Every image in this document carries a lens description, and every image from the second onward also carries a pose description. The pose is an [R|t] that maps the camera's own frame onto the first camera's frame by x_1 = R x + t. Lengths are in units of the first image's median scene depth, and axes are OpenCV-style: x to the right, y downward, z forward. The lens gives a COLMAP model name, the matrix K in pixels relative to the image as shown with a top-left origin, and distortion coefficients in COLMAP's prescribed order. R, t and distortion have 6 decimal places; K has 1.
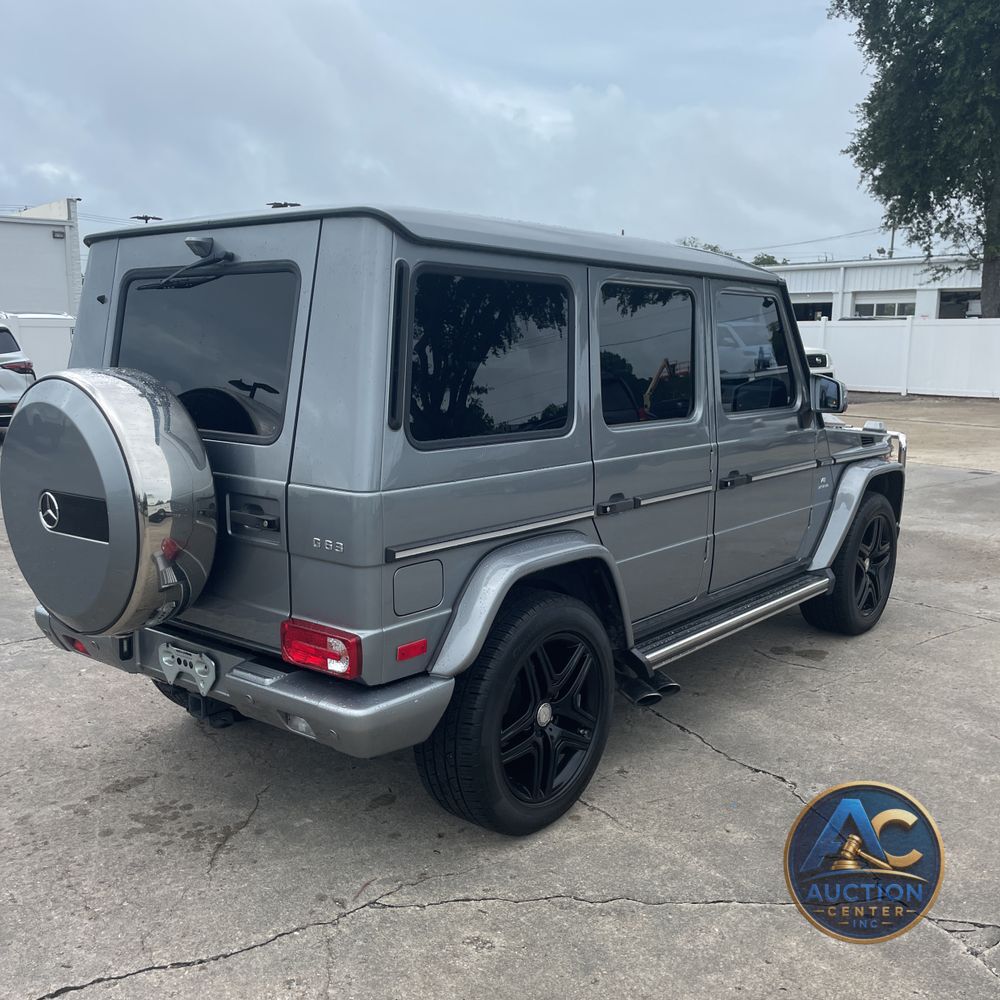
lens RADIAL K [[1019.7, 0, 500.0], [0, 1019.7, 500.0], [0, 0, 1]] dist [0.082741, -0.157267]
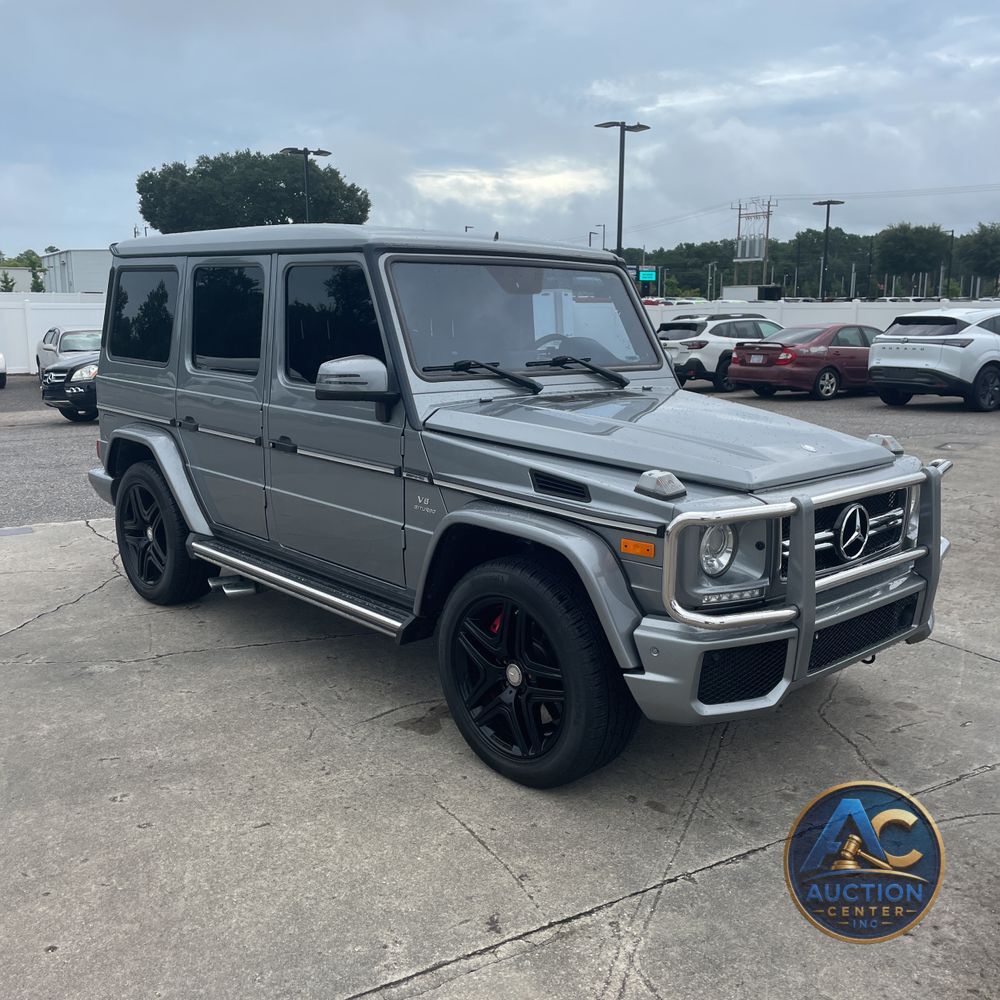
lens RADIAL K [[1010.8, 0, 506.1], [0, 1010.8, 494.6], [0, 0, 1]] dist [0.095489, -0.146821]
pose [[-0.134135, 0.174530, -0.975473, 1.332609], [-0.169599, 0.965801, 0.196121, -0.232781], [0.976342, 0.191746, -0.099948, 1.460733]]
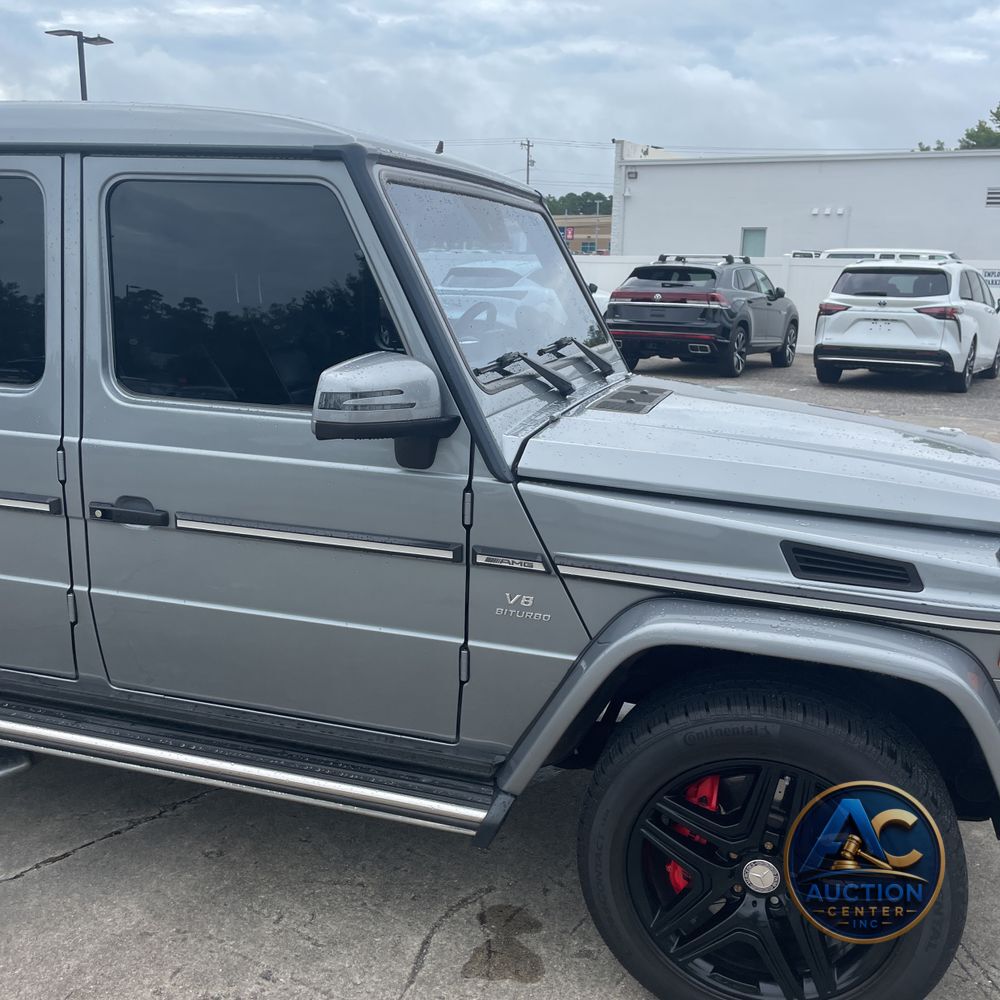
lens RADIAL K [[1010.8, 0, 506.1], [0, 1010.8, 494.6], [0, 0, 1]] dist [0.095489, -0.146821]
pose [[0.386951, 0.211927, -0.897416, 0.894316], [-0.172194, 0.972718, 0.155463, -0.168206], [0.905880, 0.094373, 0.412887, 1.043576]]
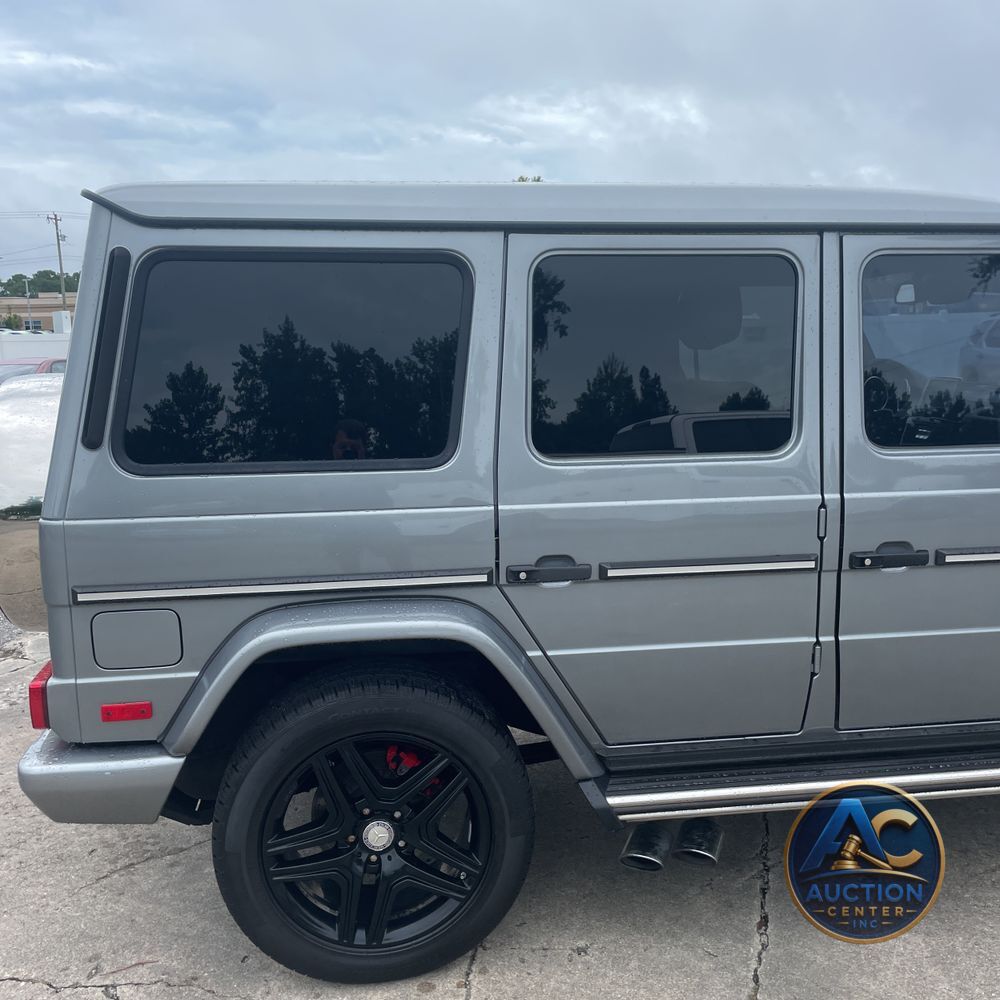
lens RADIAL K [[1010.8, 0, 506.1], [0, 1010.8, 494.6], [0, 0, 1]] dist [0.095489, -0.146821]
pose [[0.743406, 0.088885, -0.662908, 0.502244], [-0.086652, 0.995576, 0.036316, -0.064444], [0.663204, 0.030445, 0.747819, 0.420556]]
